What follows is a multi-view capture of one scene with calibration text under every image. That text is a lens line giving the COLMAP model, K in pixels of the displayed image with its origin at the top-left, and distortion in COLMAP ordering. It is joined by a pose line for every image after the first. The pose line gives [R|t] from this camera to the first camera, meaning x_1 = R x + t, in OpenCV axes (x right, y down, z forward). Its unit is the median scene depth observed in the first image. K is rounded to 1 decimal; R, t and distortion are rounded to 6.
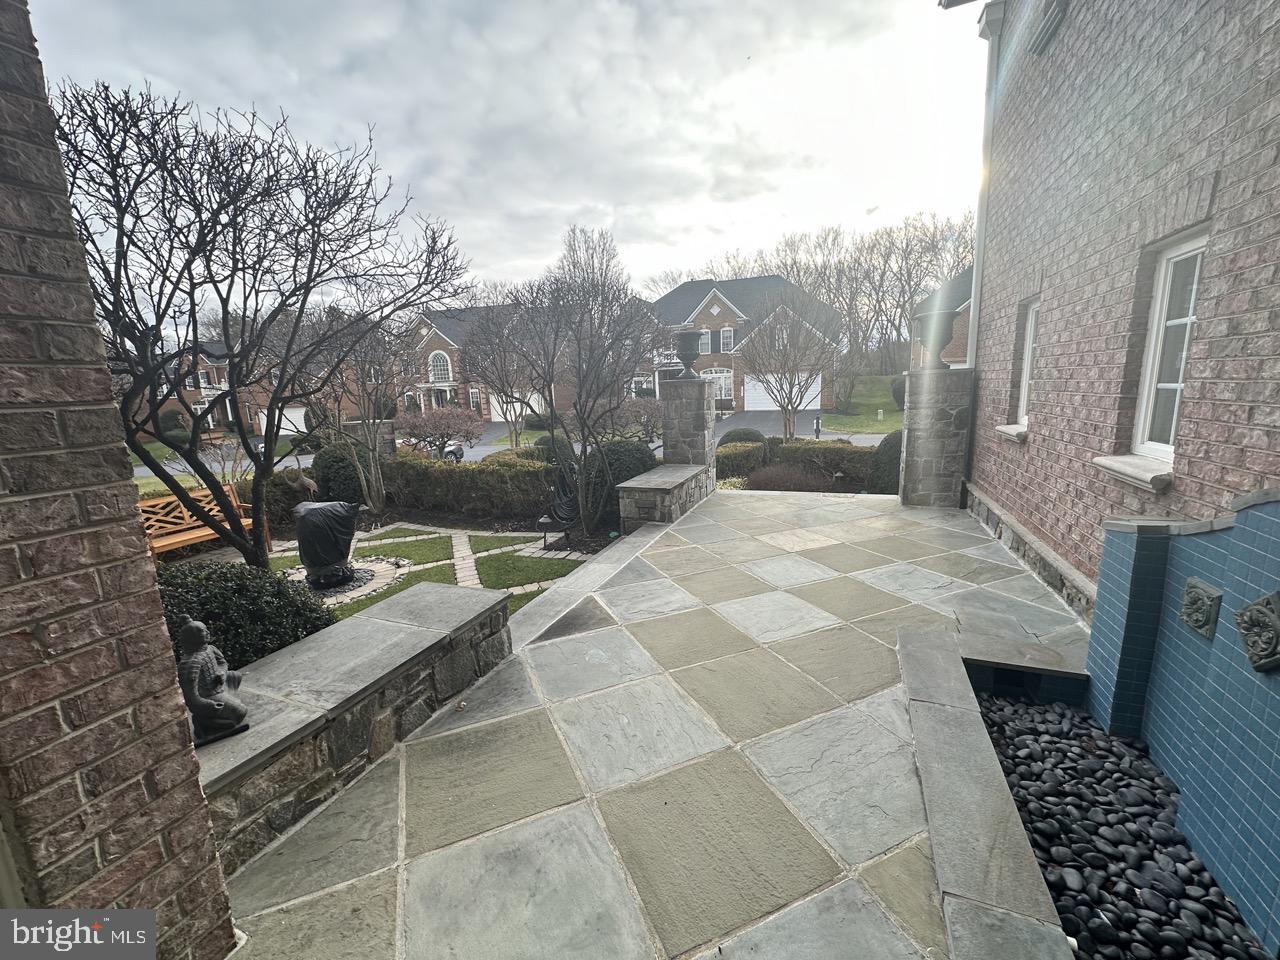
lens RADIAL K [[511.7, 0, 640.0], [0, 511.7, 480.0], [0, 0, 1]] dist [0.001278, -0.000071]
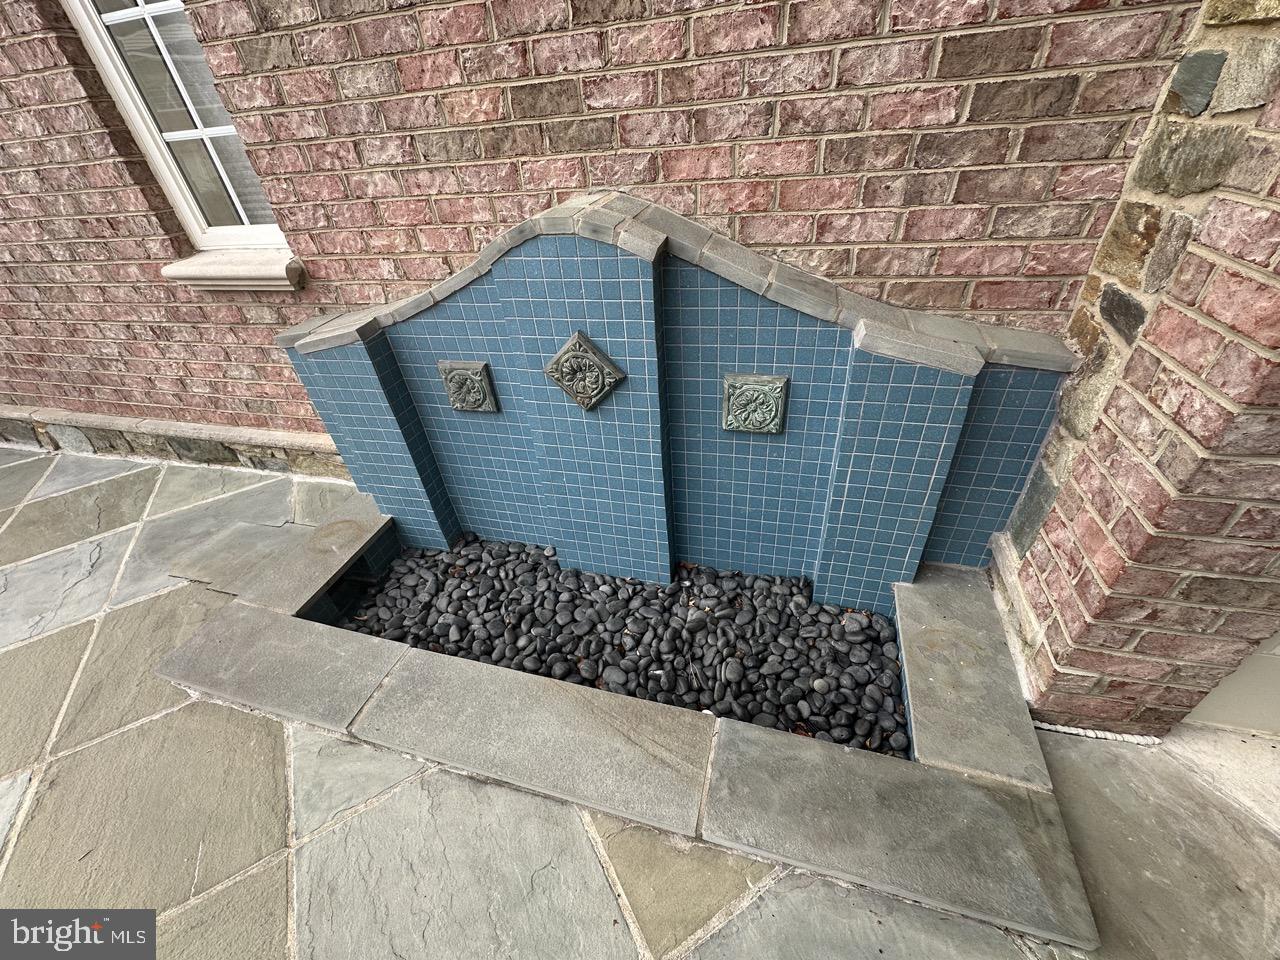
lens RADIAL K [[511.7, 0, 640.0], [0, 511.7, 480.0], [0, 0, 1]] dist [0.001278, -0.000071]
pose [[-0.100522, -0.548864, 0.829846, 0.113775], [0.258737, 0.790952, 0.554481, -0.032561], [-0.960703, 0.270449, 0.062503, 0.406536]]
